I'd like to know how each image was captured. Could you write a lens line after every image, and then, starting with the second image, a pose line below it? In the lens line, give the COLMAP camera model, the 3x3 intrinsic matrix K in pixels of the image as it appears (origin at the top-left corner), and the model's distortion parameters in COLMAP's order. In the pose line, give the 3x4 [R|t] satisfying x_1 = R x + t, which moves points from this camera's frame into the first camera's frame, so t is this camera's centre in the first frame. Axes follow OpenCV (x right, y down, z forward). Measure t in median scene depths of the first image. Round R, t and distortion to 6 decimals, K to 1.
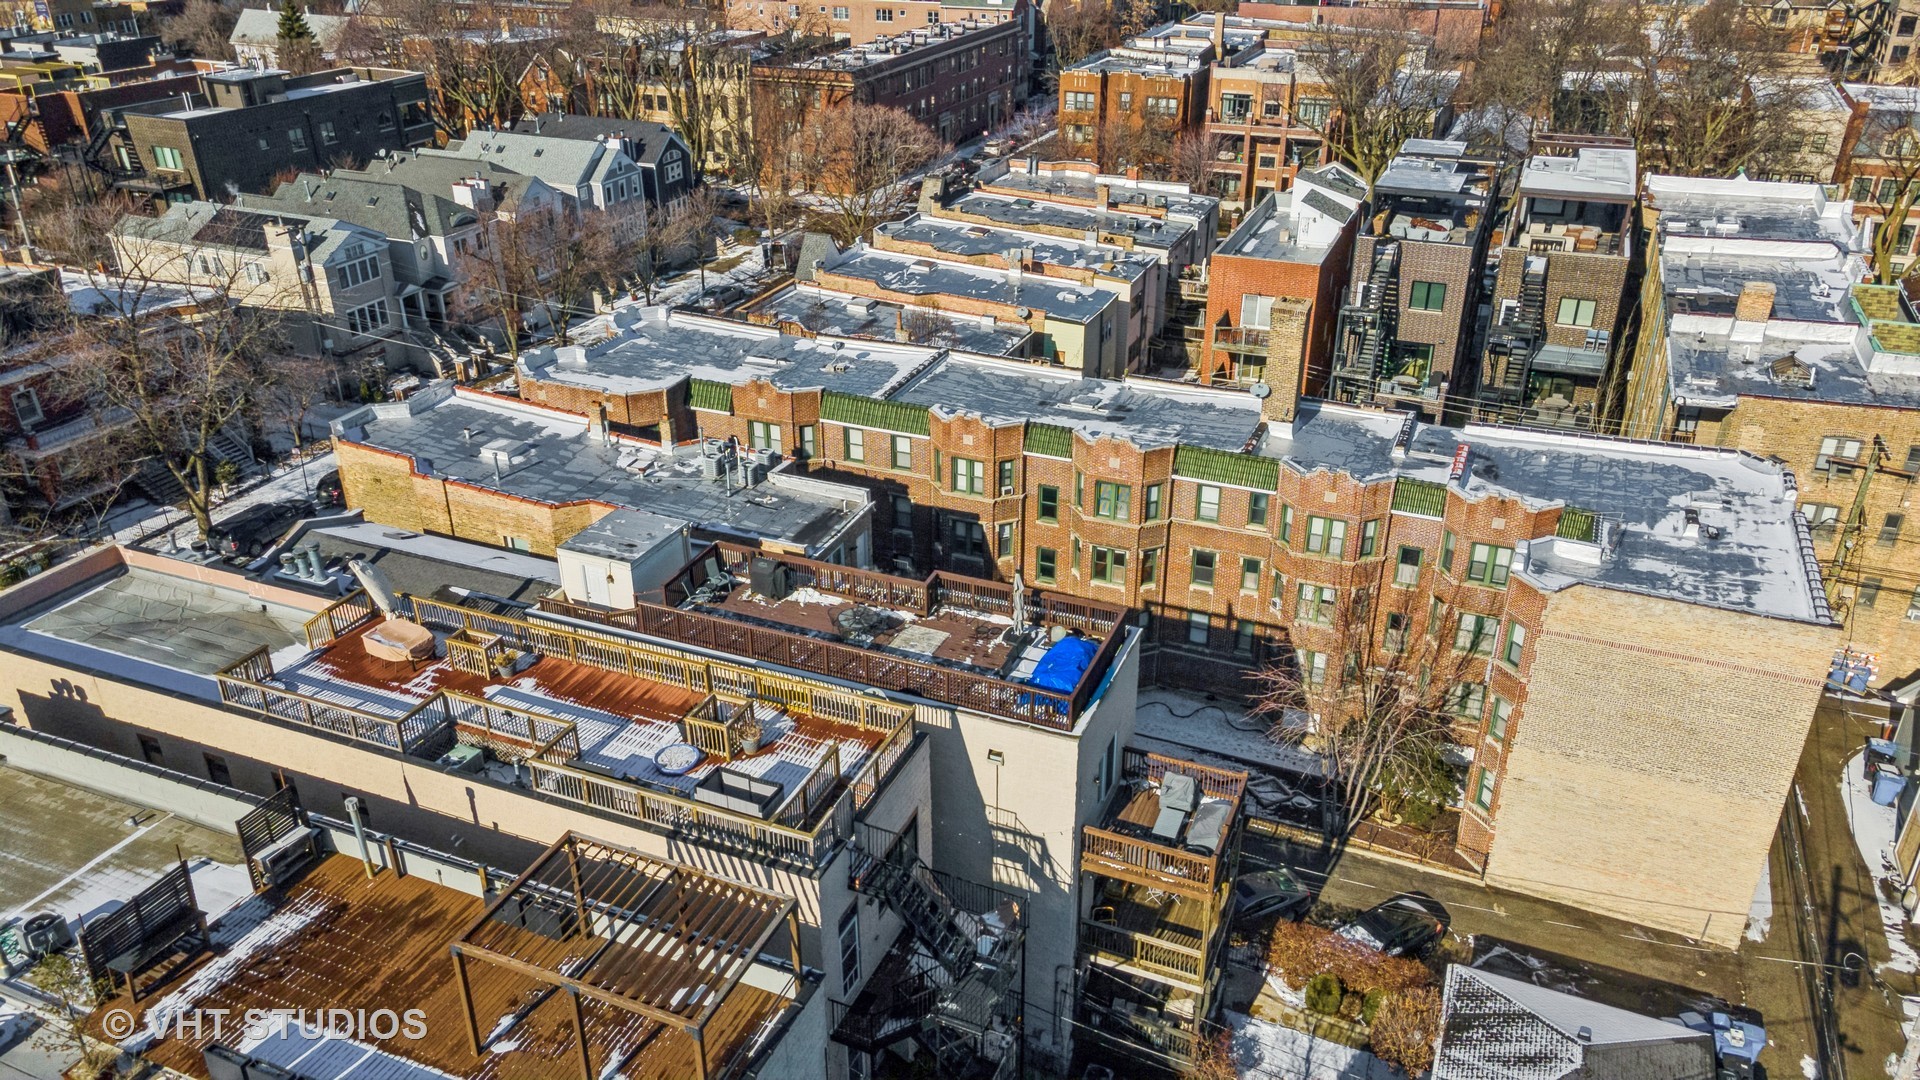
lens RADIAL K [[1382.1, 0, 967.1], [0, 1382.1, 497.4], [0, 0, 1]] dist [0.019466, -0.001334]
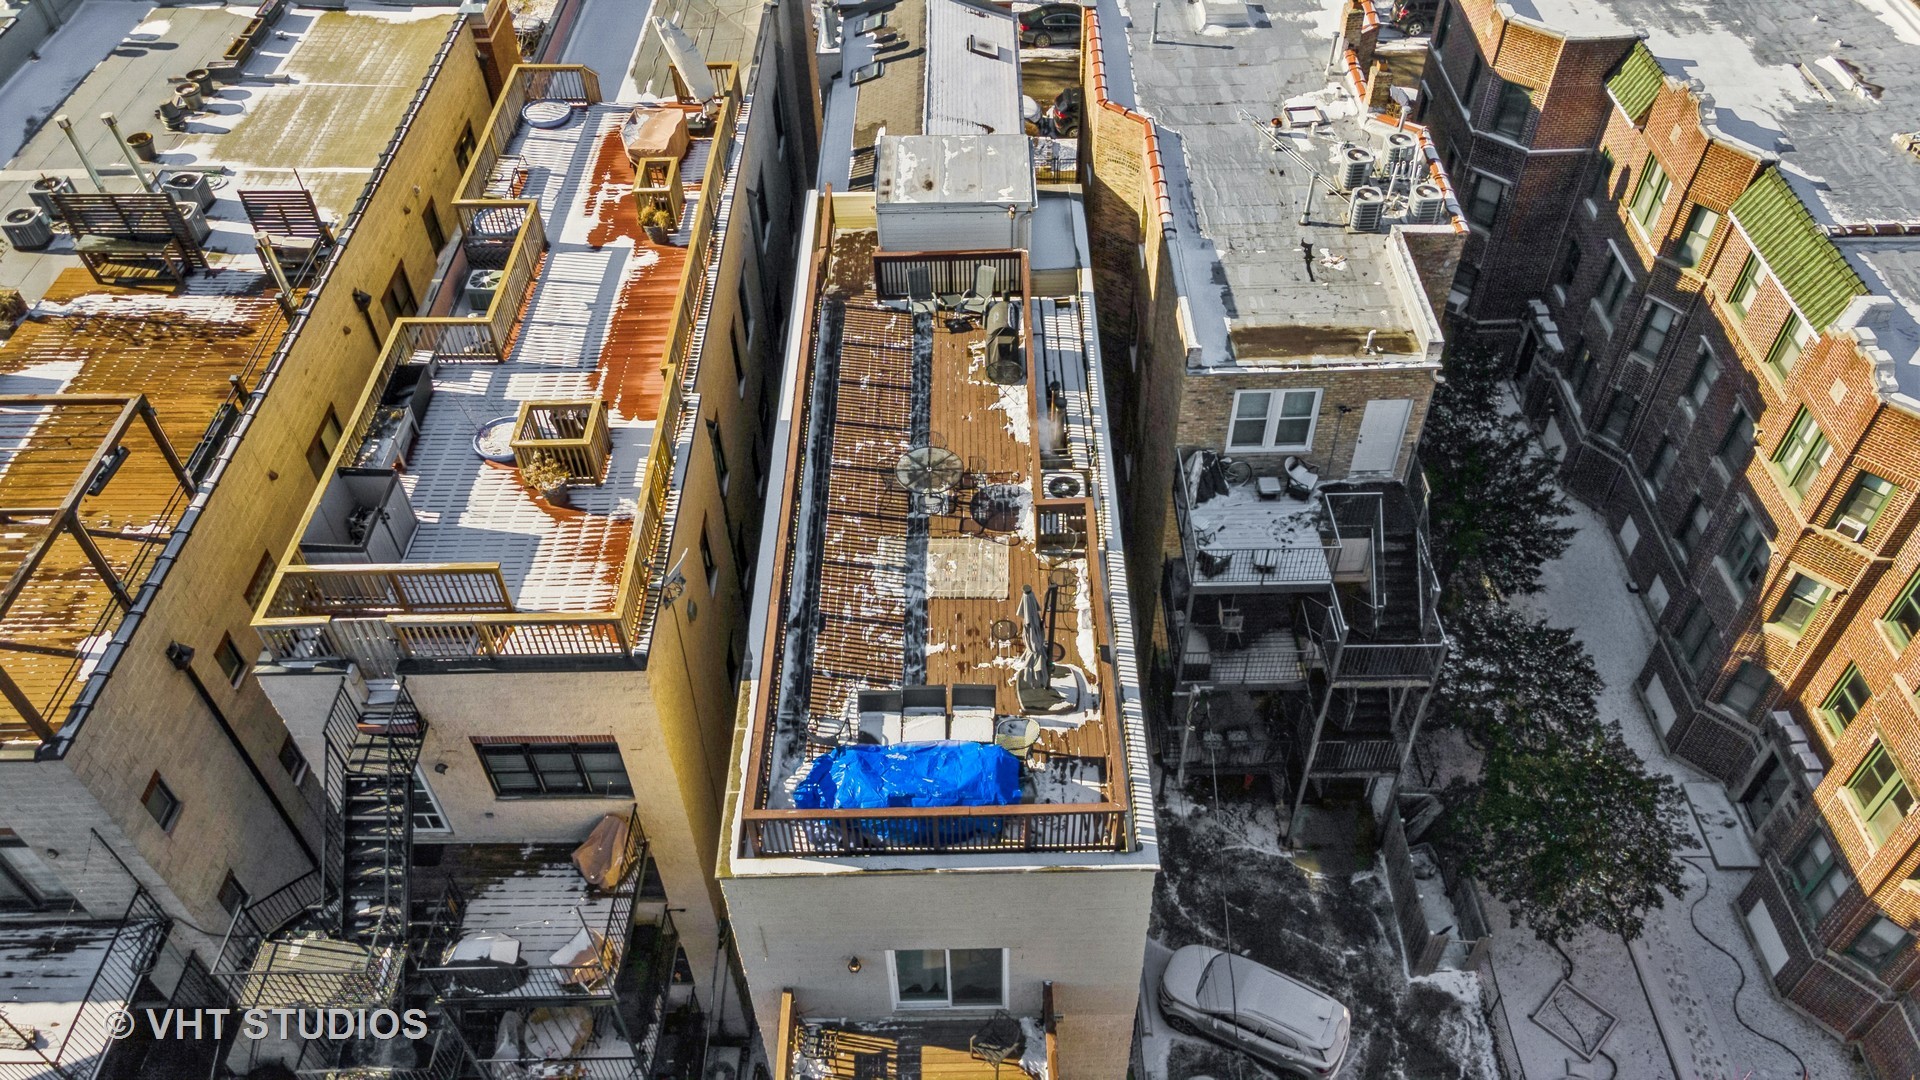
lens RADIAL K [[1393.1, 0, 956.9], [0, 1393.1, 538.6], [0, 0, 1]] dist [0.002881, 0.057095]
pose [[0.383112, 0.653215, -0.653096, 0.243207], [-0.372681, 0.756249, 0.537769, -0.156745], [0.845183, 0.037371, 0.533169, 0.503615]]
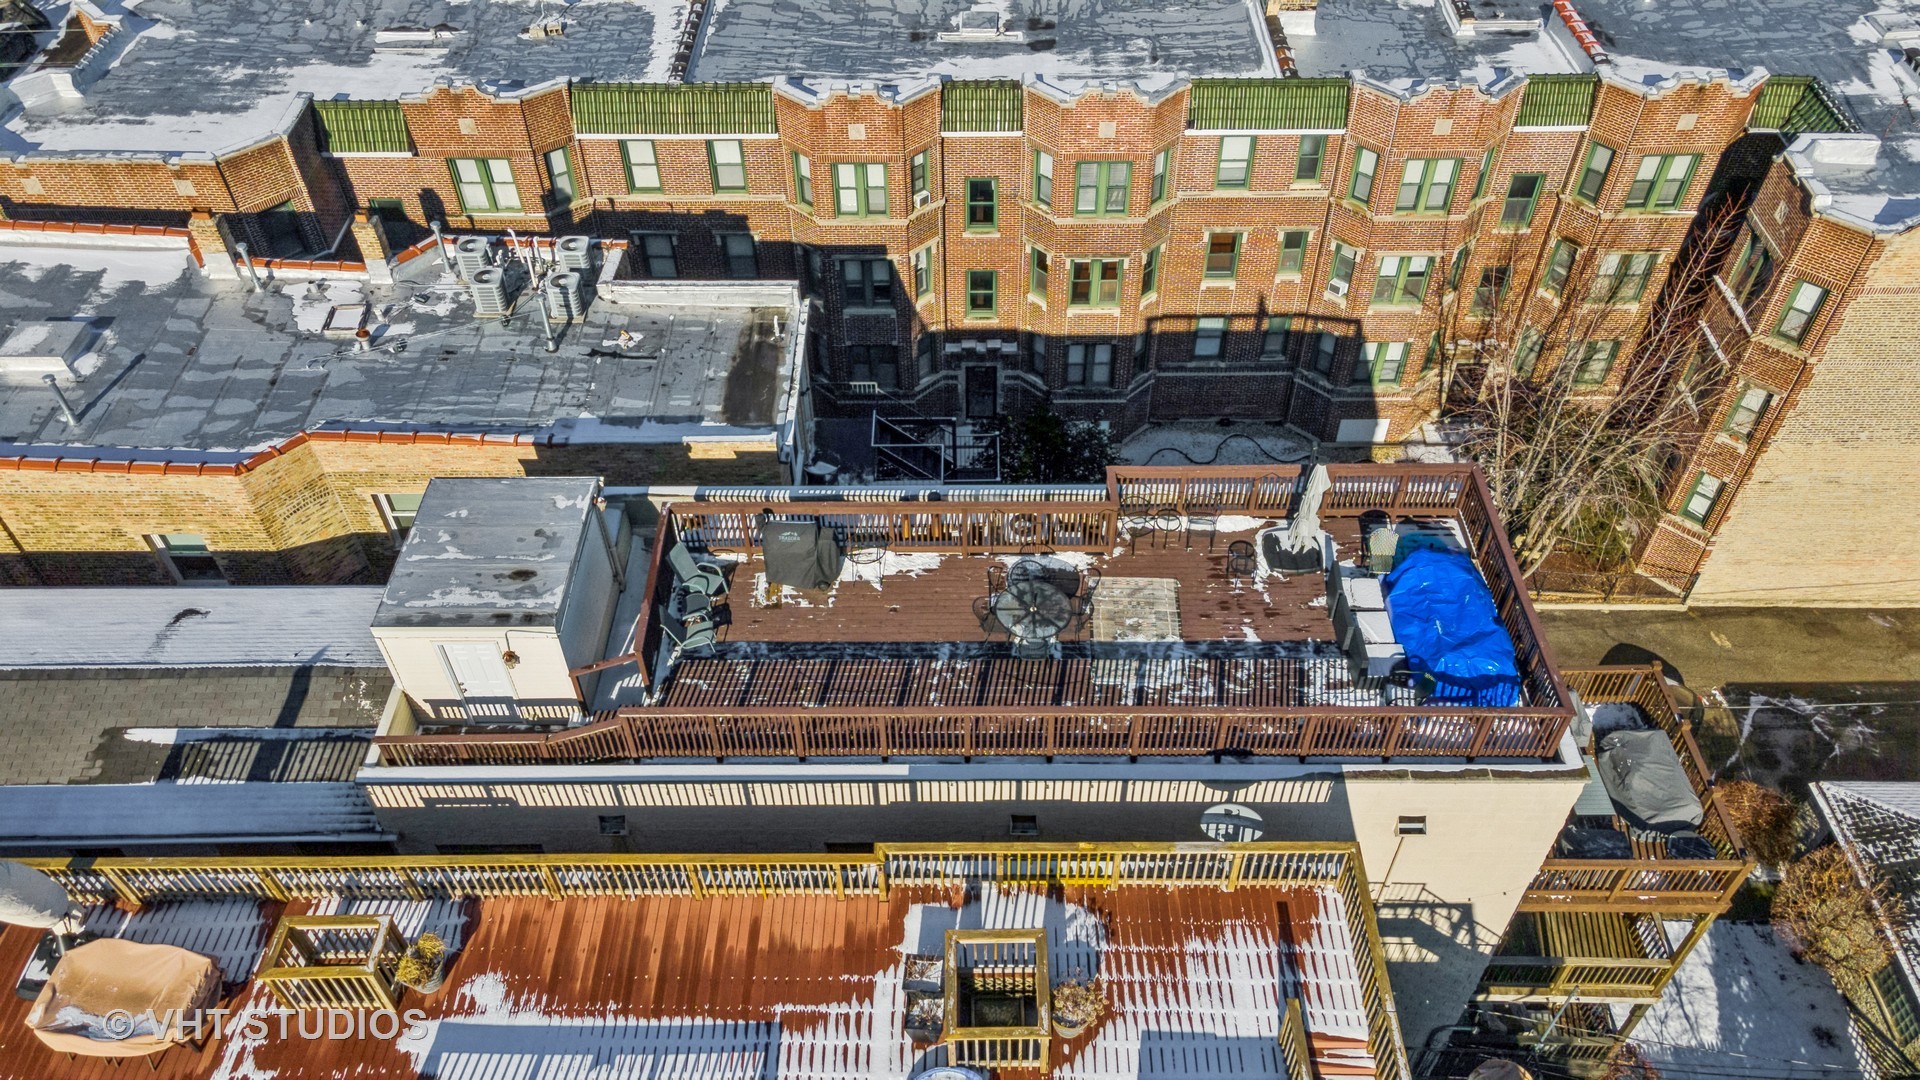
lens RADIAL K [[1393.1, 0, 956.9], [0, 1393.1, 538.6], [0, 0, 1]] dist [0.002881, 0.057095]
pose [[0.927533, -0.275002, 0.253095, -0.169741], [0.170075, 0.913584, 0.369376, -0.101202], [-0.332802, -0.299563, 0.894150, 0.393955]]
